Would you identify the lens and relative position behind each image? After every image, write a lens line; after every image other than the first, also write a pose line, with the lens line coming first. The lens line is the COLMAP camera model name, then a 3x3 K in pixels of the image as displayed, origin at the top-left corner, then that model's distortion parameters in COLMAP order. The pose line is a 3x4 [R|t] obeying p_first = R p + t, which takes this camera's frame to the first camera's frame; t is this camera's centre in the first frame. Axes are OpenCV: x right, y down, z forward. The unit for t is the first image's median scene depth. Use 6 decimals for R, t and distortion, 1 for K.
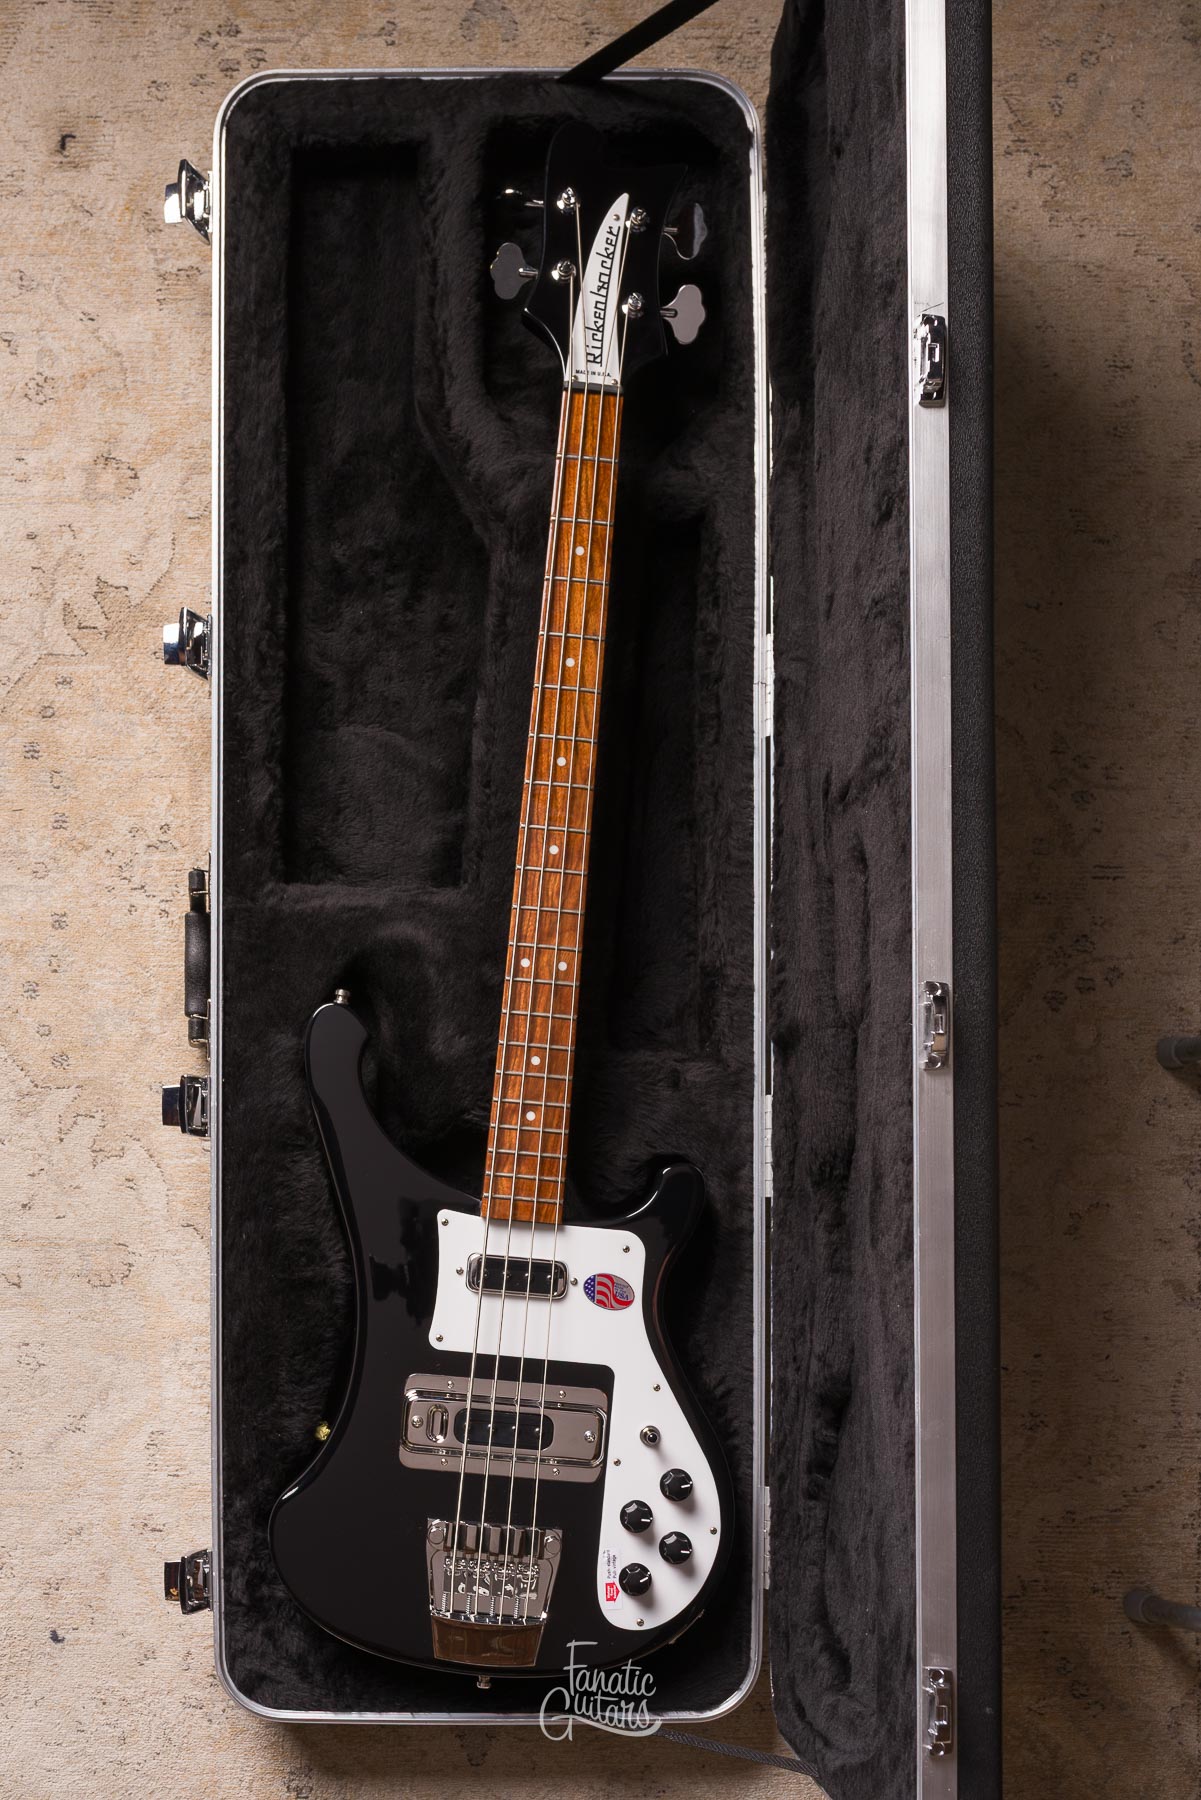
lens RADIAL K [[1806.5, 0, 453.4], [0, 1806.5, 1270.0], [0, 0, 1]] dist [0.001797, -0.000546]
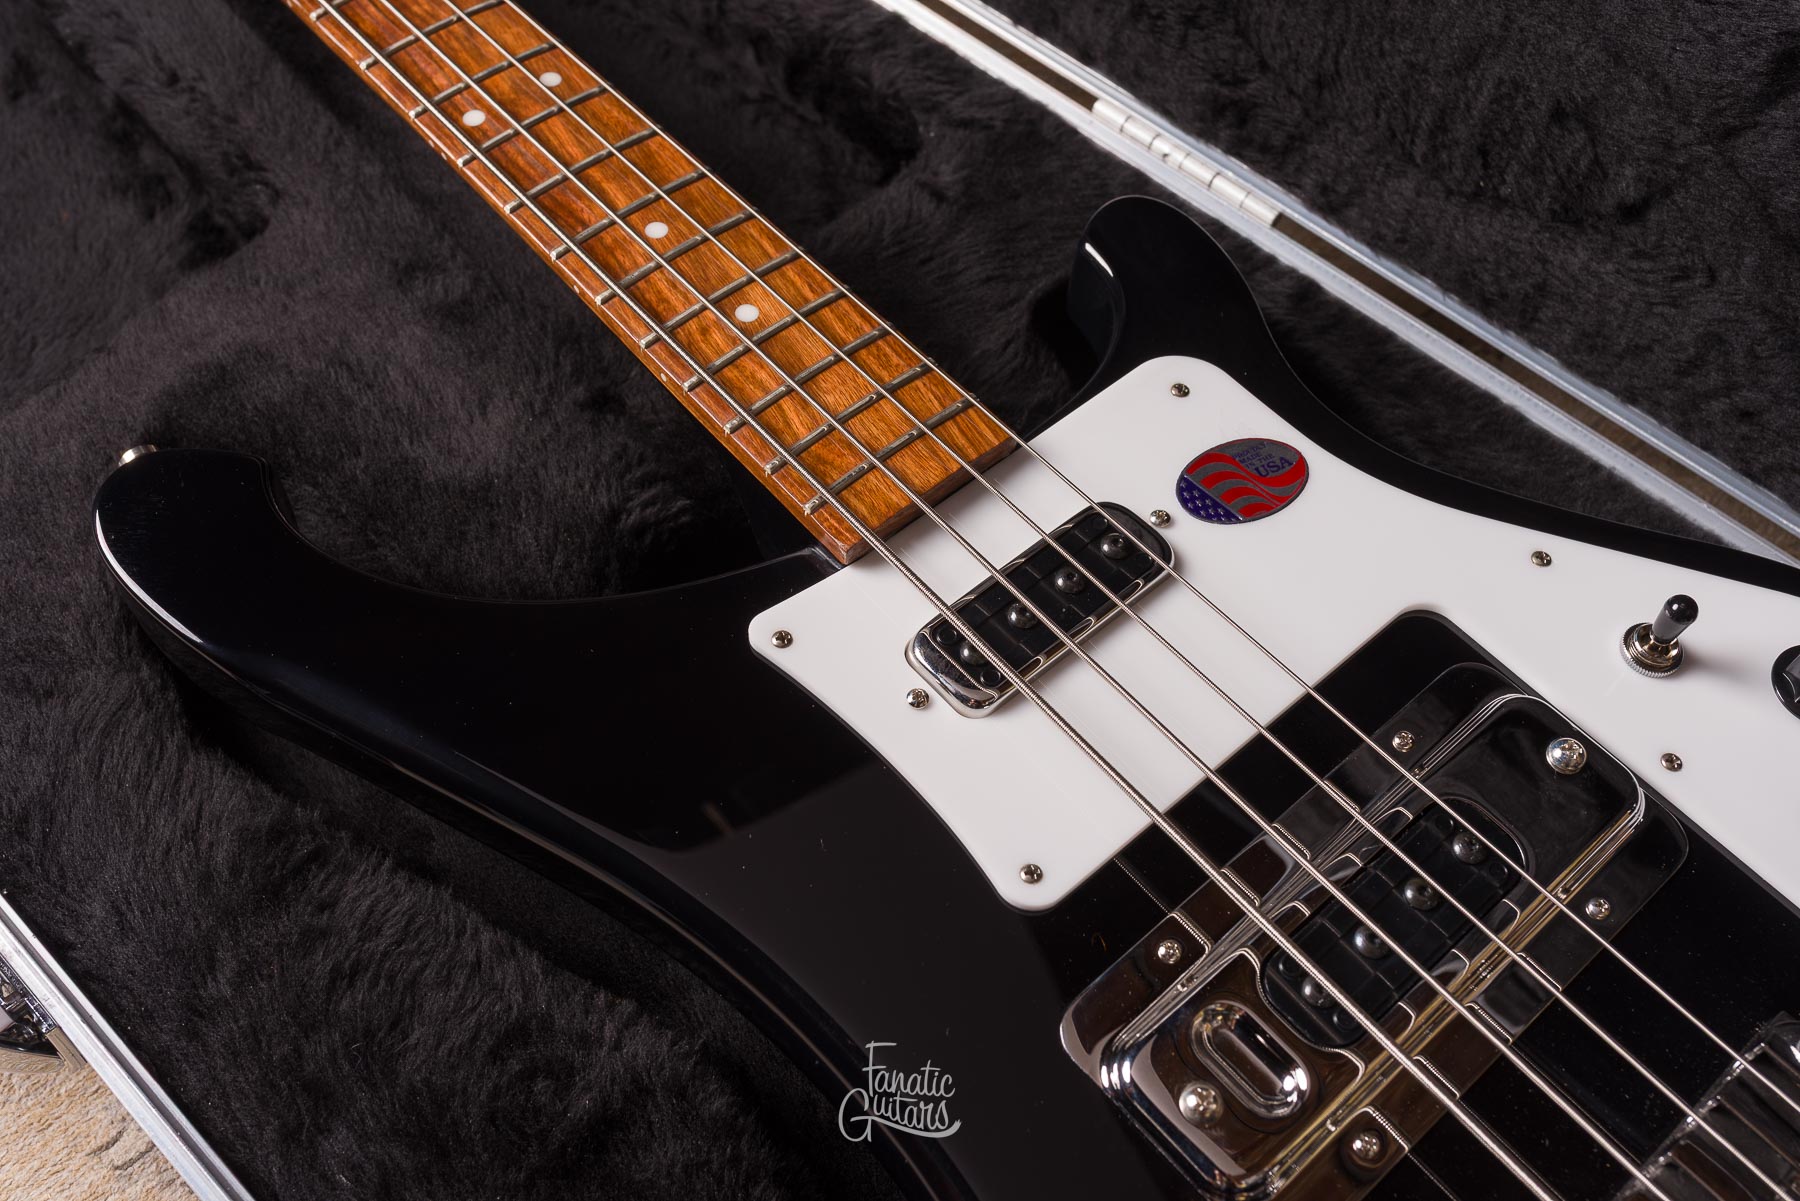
lens RADIAL K [[1754.5, 0, 902.9], [0, 1754.5, 599.8], [0, 0, 1]] dist [0.001046, -0.008137]
pose [[0.687996, -0.595329, 0.415024, -0.115646], [0.725050, 0.588343, -0.357987, 0.098439], [-0.031056, 0.547207, 0.836421, 0.696434]]
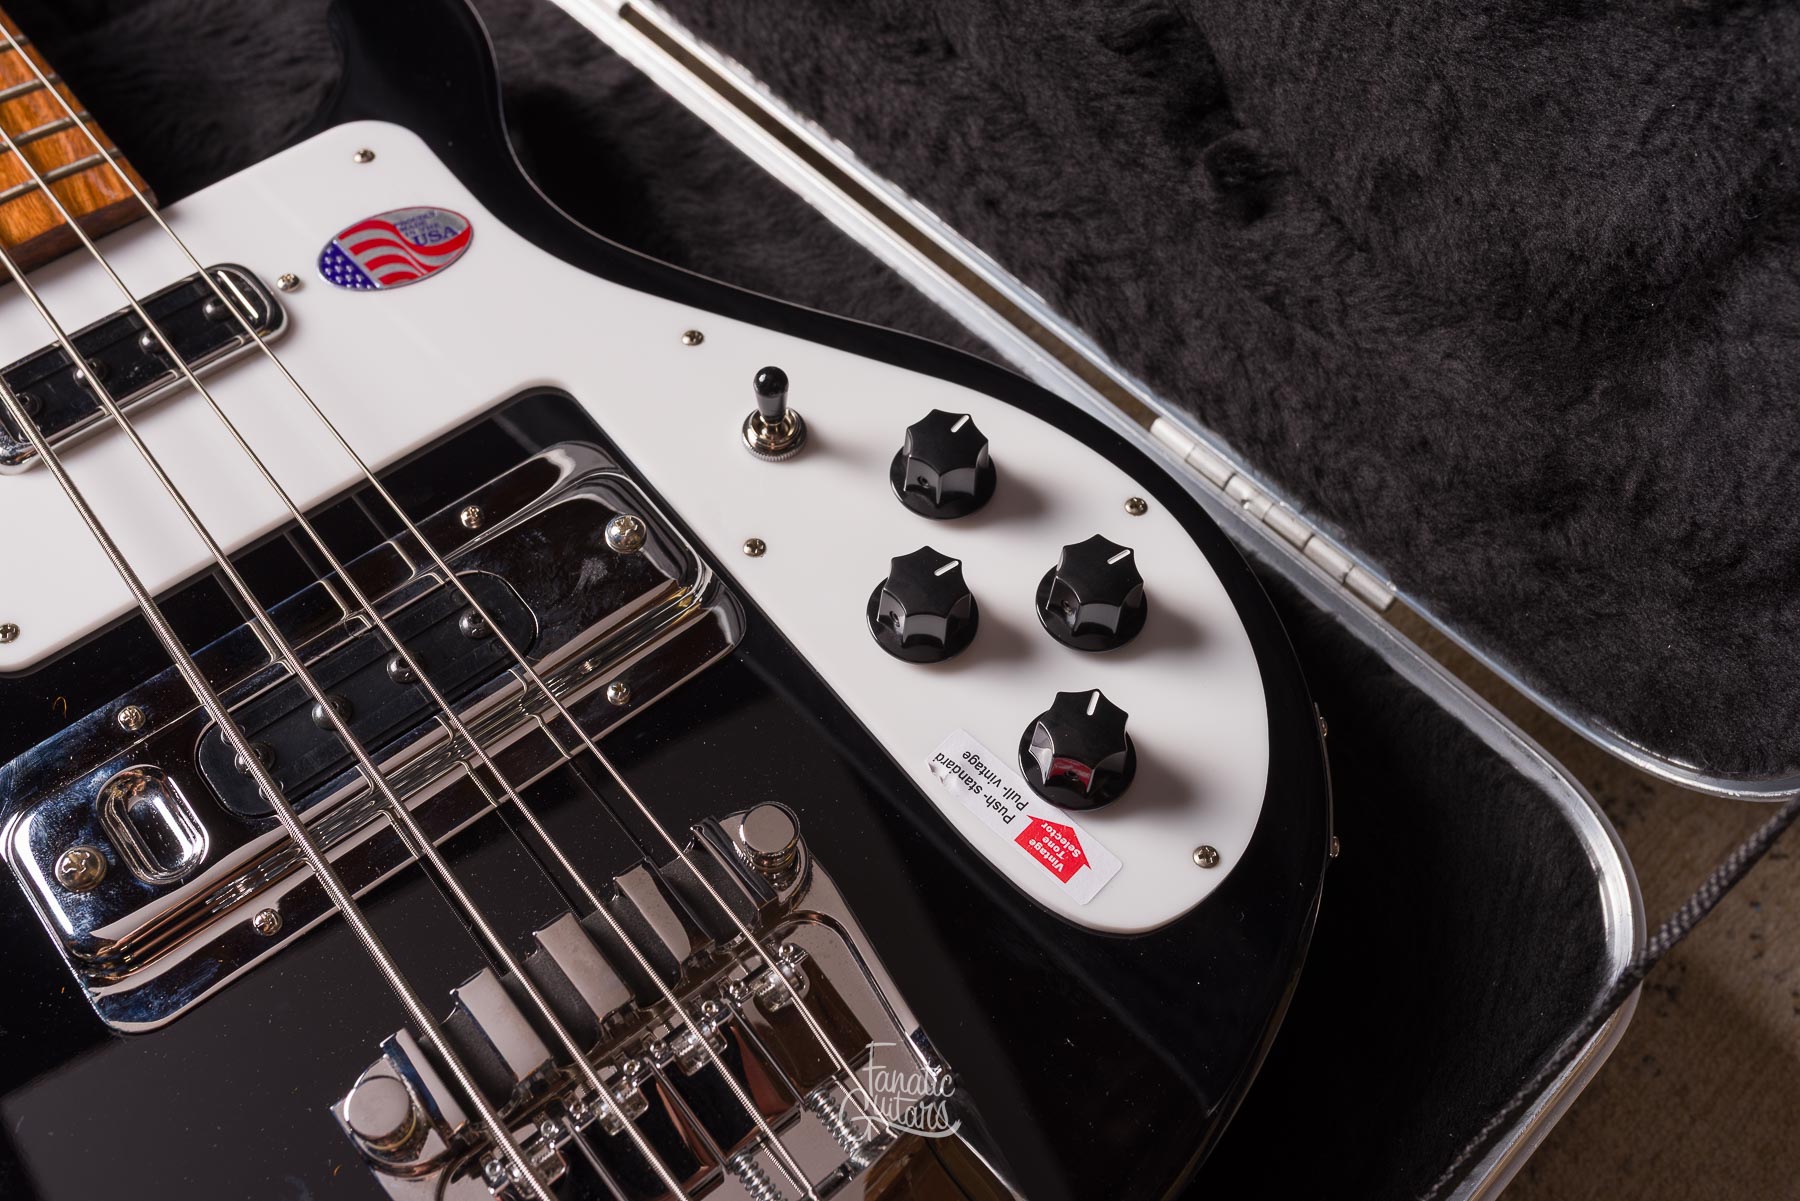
lens RADIAL K [[1775.6, 0, 902.0], [0, 1775.6, 597.9], [0, 0, 1]] dist [0.003046, -0.008938]
pose [[0.717450, -0.582033, 0.382758, -0.009955], [0.696056, 0.620869, -0.360593, 0.227826], [-0.027766, 0.525128, 0.850570, 0.724324]]
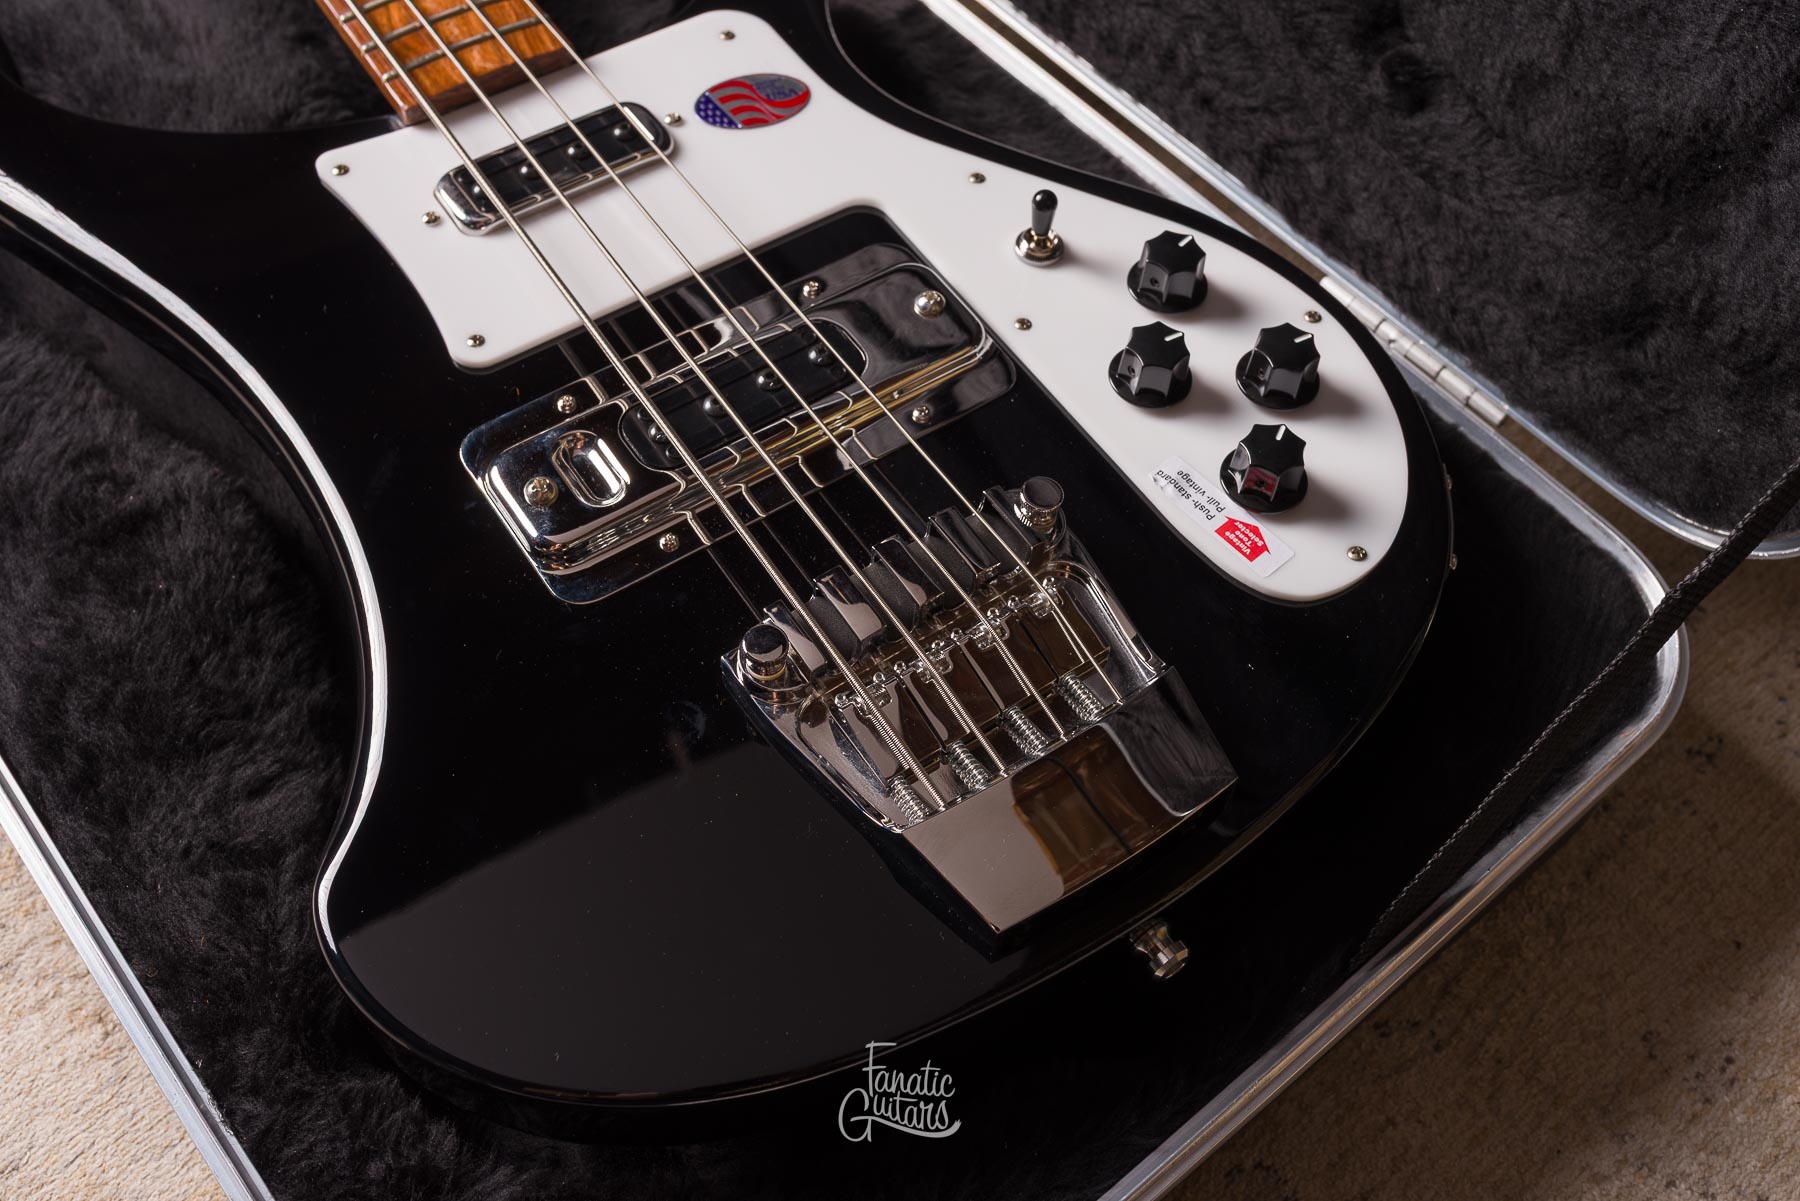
lens RADIAL K [[1754.5, 0, 902.9], [0, 1754.5, 599.8], [0, 0, 1]] dist [0.001046, -0.008137]
pose [[0.774694, -0.514800, 0.367192, -0.101166], [0.631693, 0.656251, -0.412674, 0.280550], [-0.028525, 0.551648, 0.833589, 0.684376]]
